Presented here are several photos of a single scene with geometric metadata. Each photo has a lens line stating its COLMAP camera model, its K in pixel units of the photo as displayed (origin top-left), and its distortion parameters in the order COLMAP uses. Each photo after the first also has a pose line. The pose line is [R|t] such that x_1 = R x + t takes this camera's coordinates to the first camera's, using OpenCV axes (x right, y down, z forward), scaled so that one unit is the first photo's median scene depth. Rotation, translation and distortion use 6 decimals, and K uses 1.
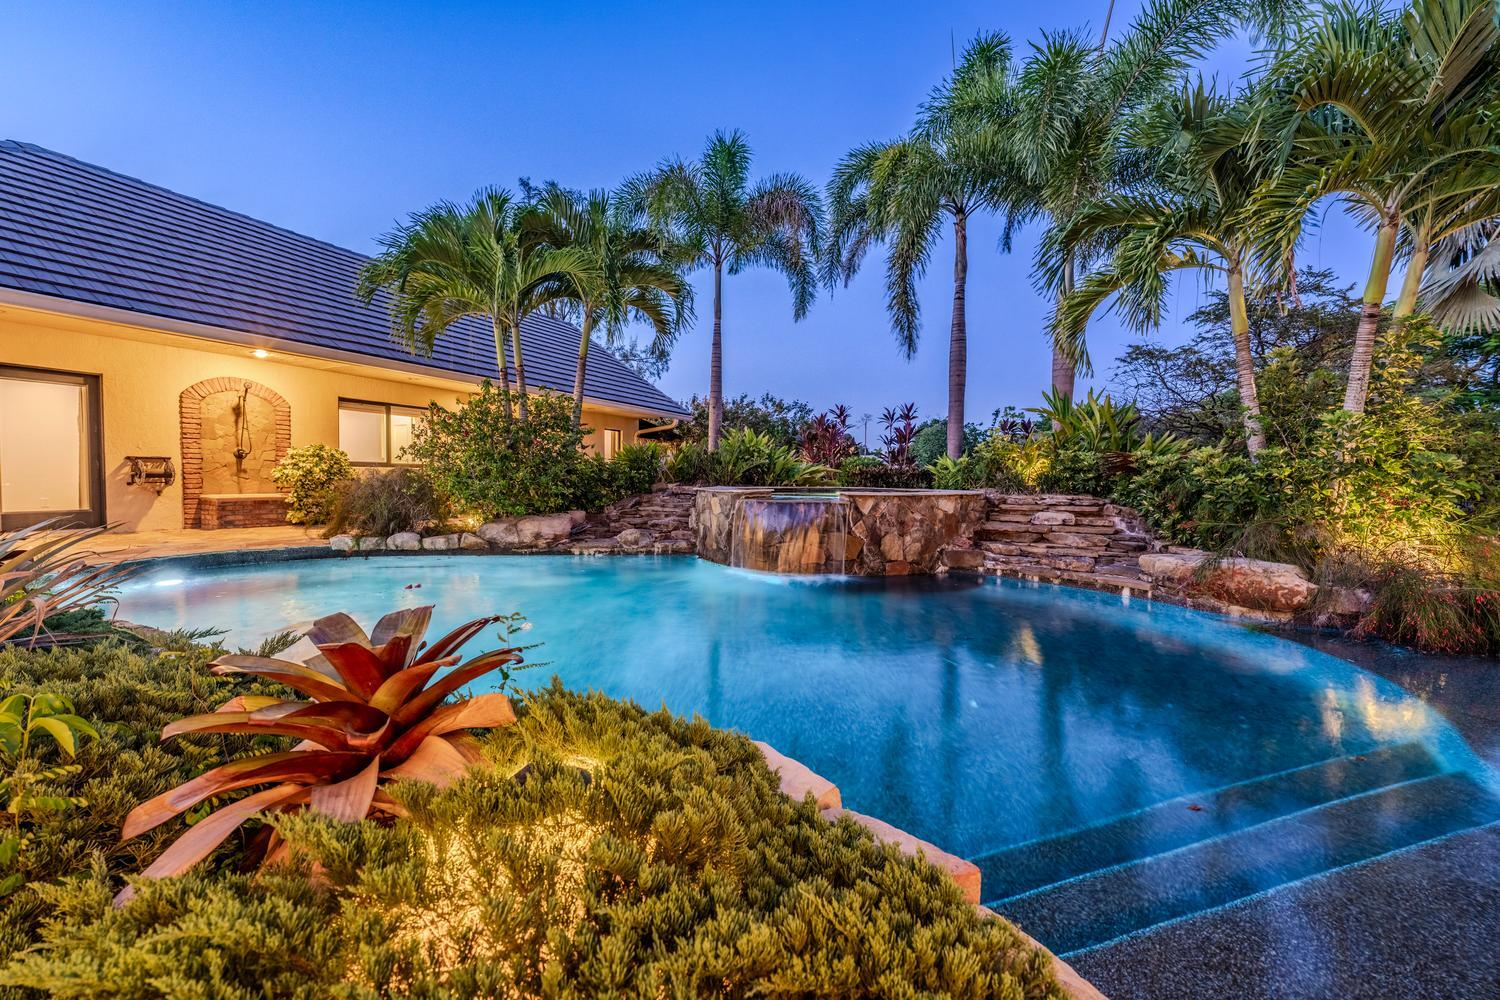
lens RADIAL K [[610.9, 0, 753.9], [0, 610.9, 497.6], [0, 0, 1]] dist [-0.001634, 0.000033]
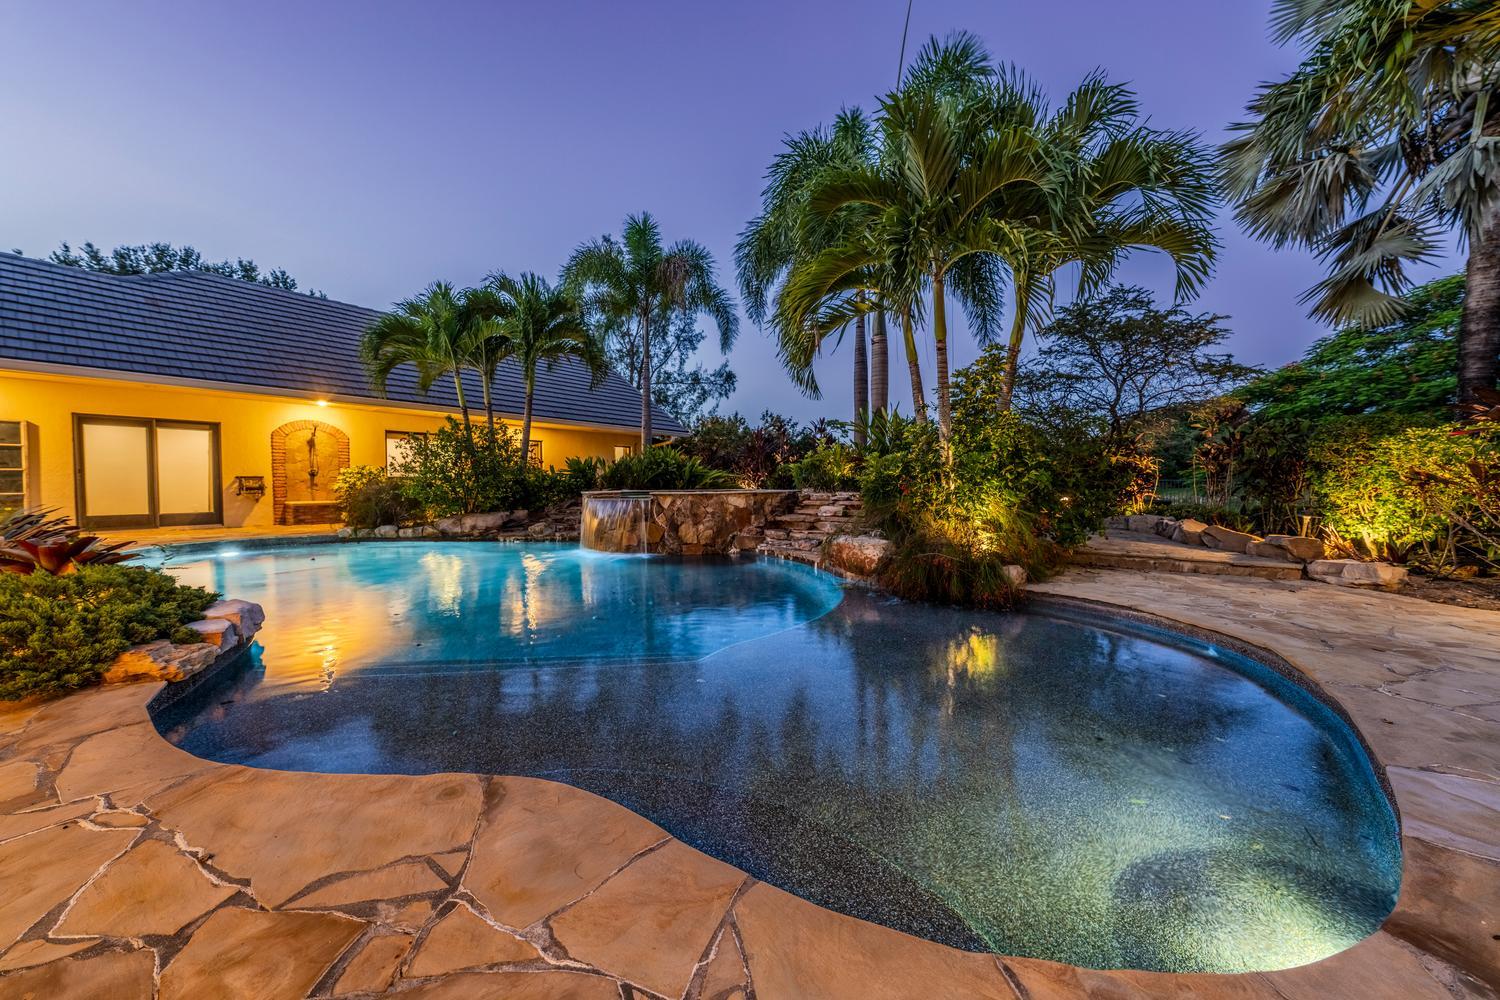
lens RADIAL K [[556.7, 0, 749.6], [0, 556.7, 494.7], [0, 0, 1]] dist [-0.000213, 0.000041]
pose [[0.985537, -0.015023, -0.168794, 0.476973], [0.012830, 0.999819, -0.014077, 0.013708], [0.168975, 0.011708, 0.985551, -0.145225]]
